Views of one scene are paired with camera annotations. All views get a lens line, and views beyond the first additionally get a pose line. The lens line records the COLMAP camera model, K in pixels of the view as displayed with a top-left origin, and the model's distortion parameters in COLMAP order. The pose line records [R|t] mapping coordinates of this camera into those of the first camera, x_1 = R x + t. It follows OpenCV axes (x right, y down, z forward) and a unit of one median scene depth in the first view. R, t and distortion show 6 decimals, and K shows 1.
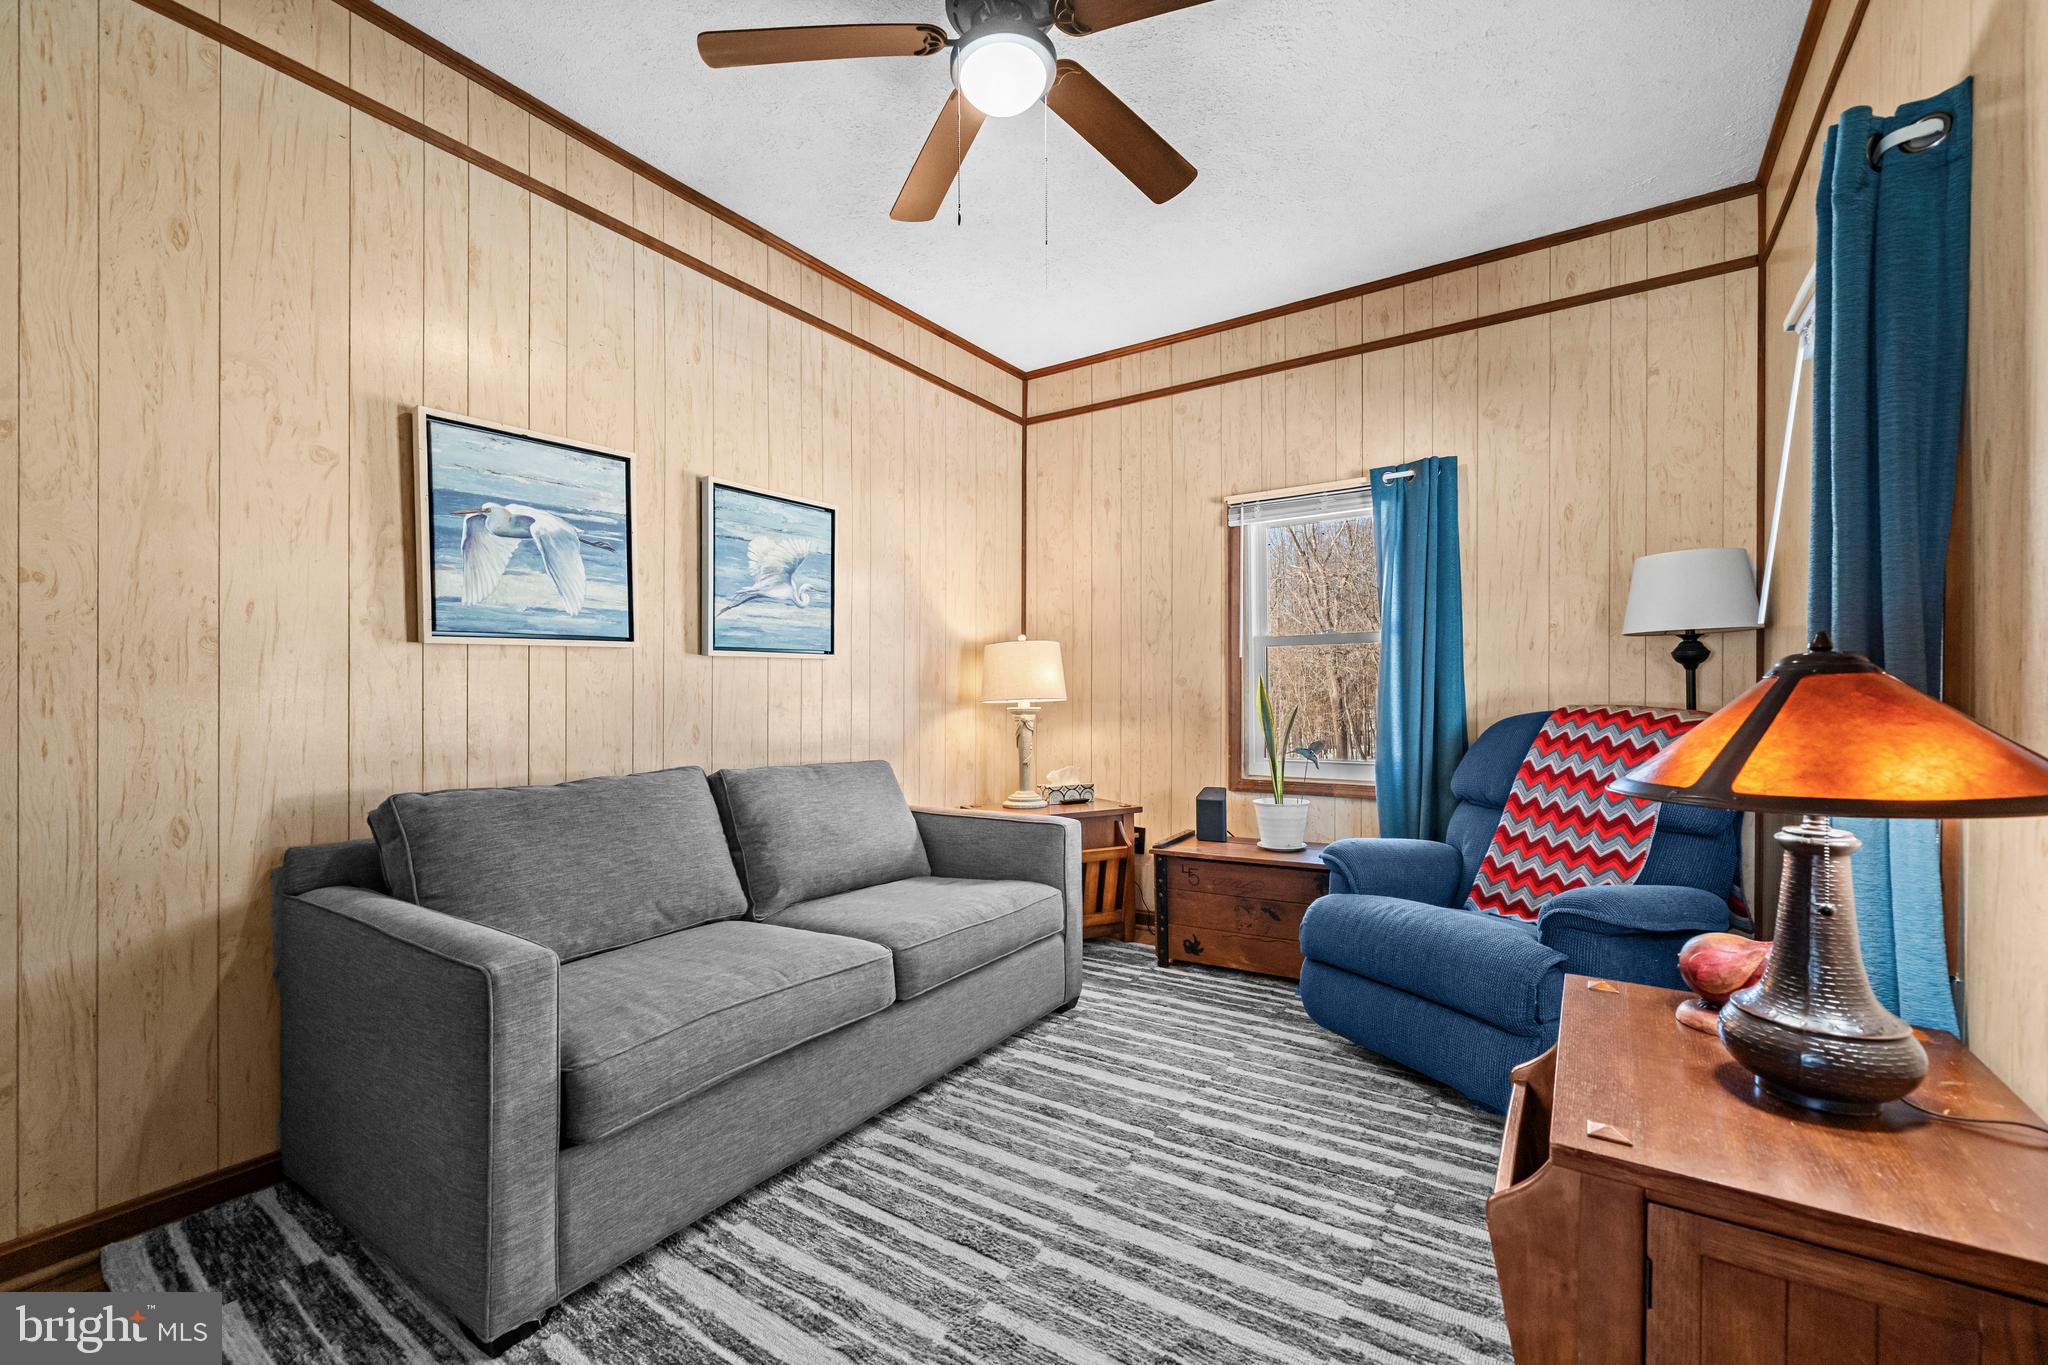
lens RADIAL K [[854.1, 0, 1030.4], [0, 854.1, 696.1], [0, 0, 1]] dist [0.001793, -0.000454]
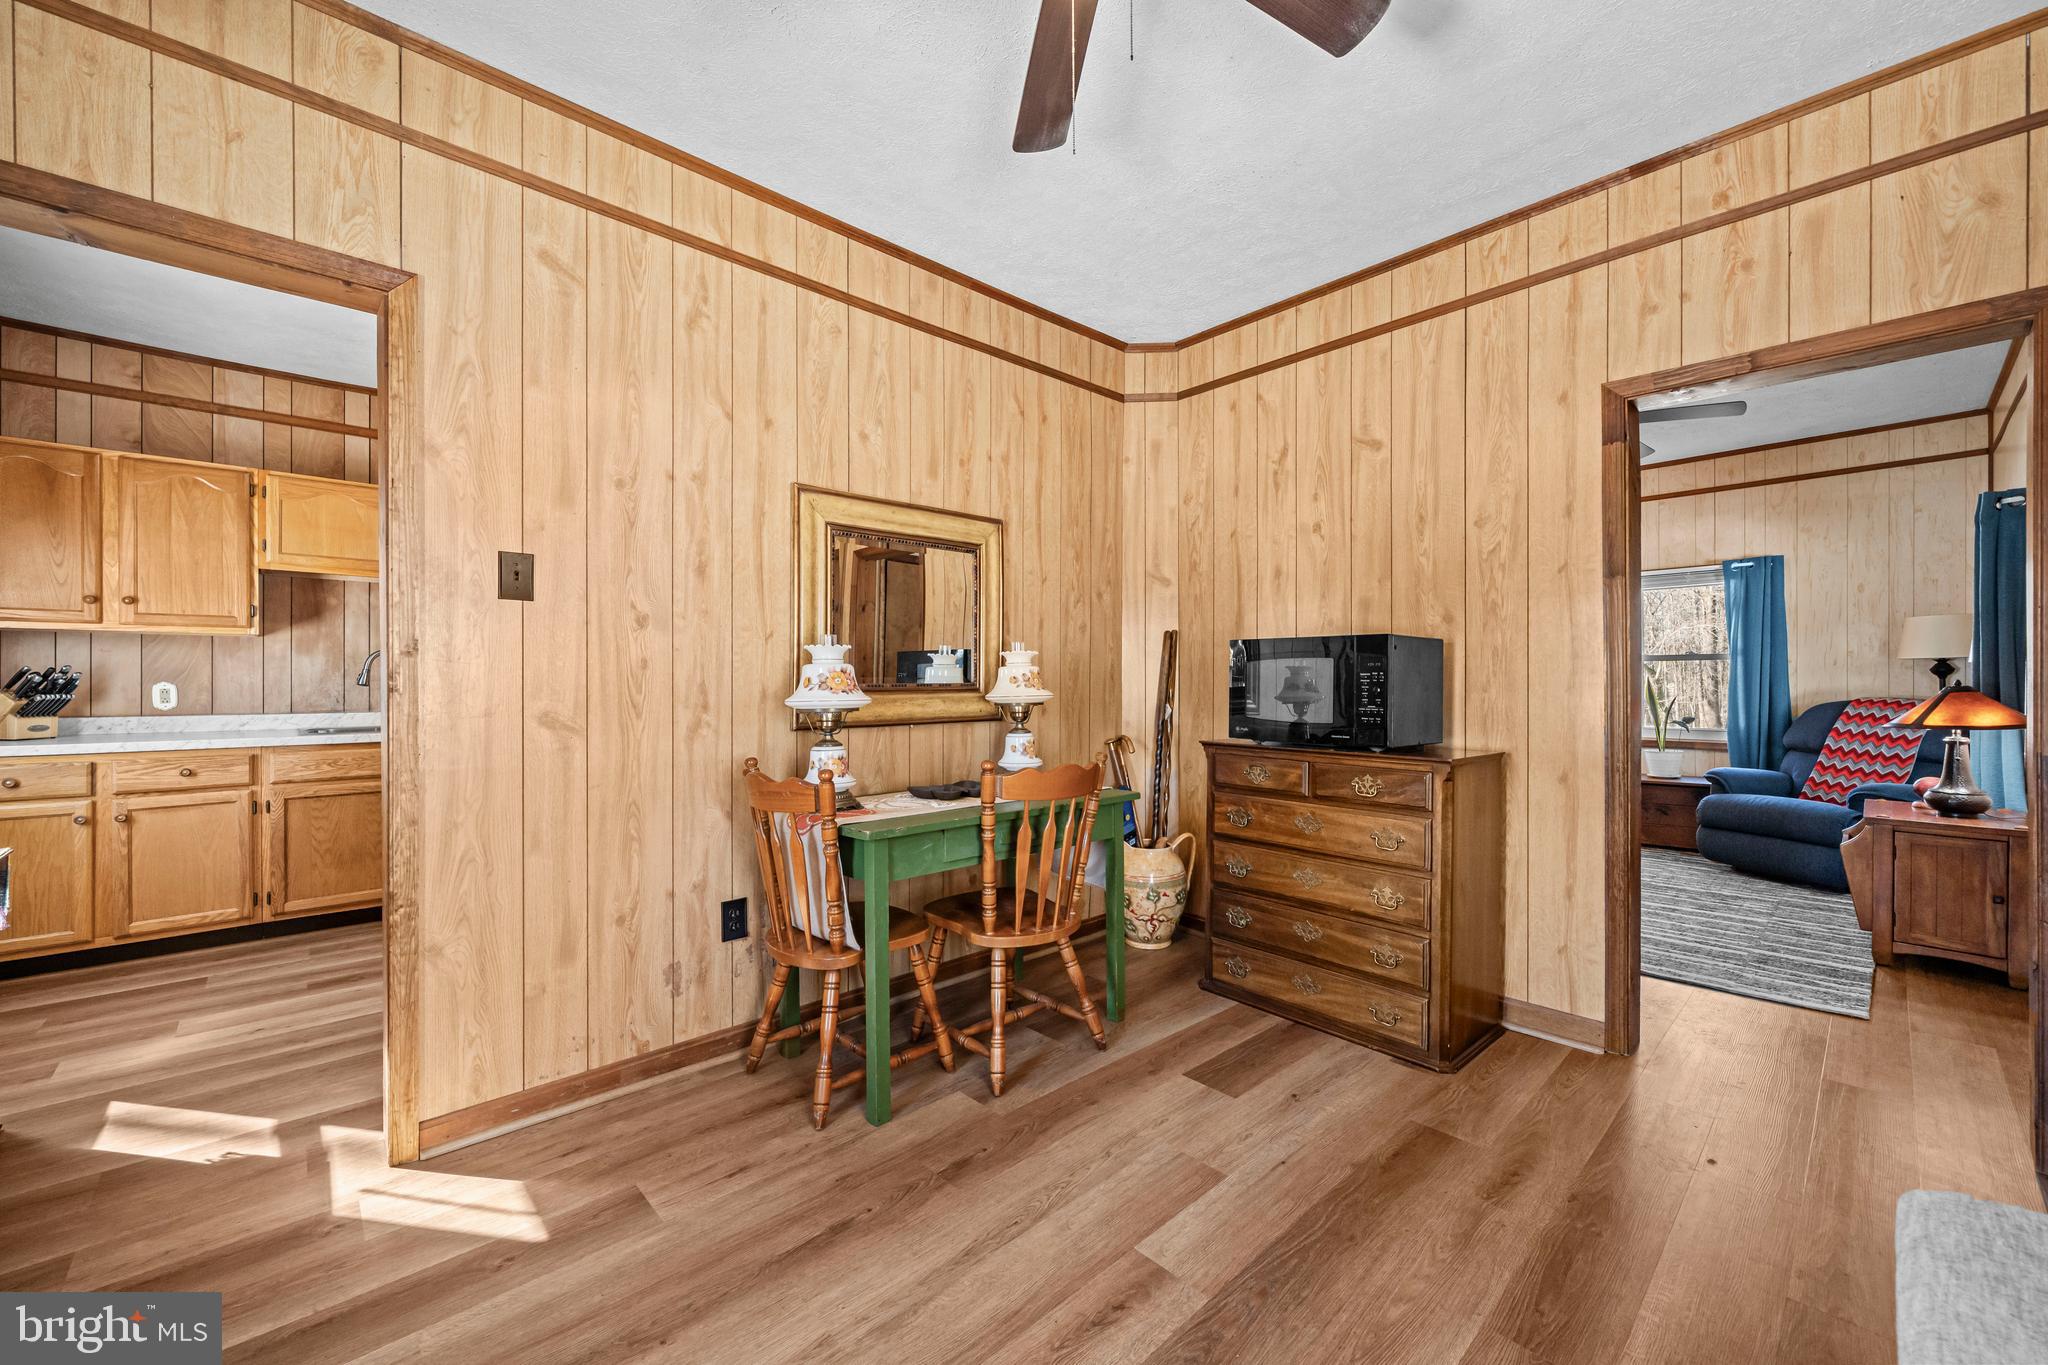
lens RADIAL K [[812.0, 0, 1013.6], [0, 812.0, 682.1], [0, 0, 1]] dist [-0.002639, 0.000044]
pose [[0.972290, -0.002176, -0.233768, -0.748072], [0.002448, 0.999997, 0.000874, -0.028731], [0.233765, -0.001422, 0.972292, -1.136813]]
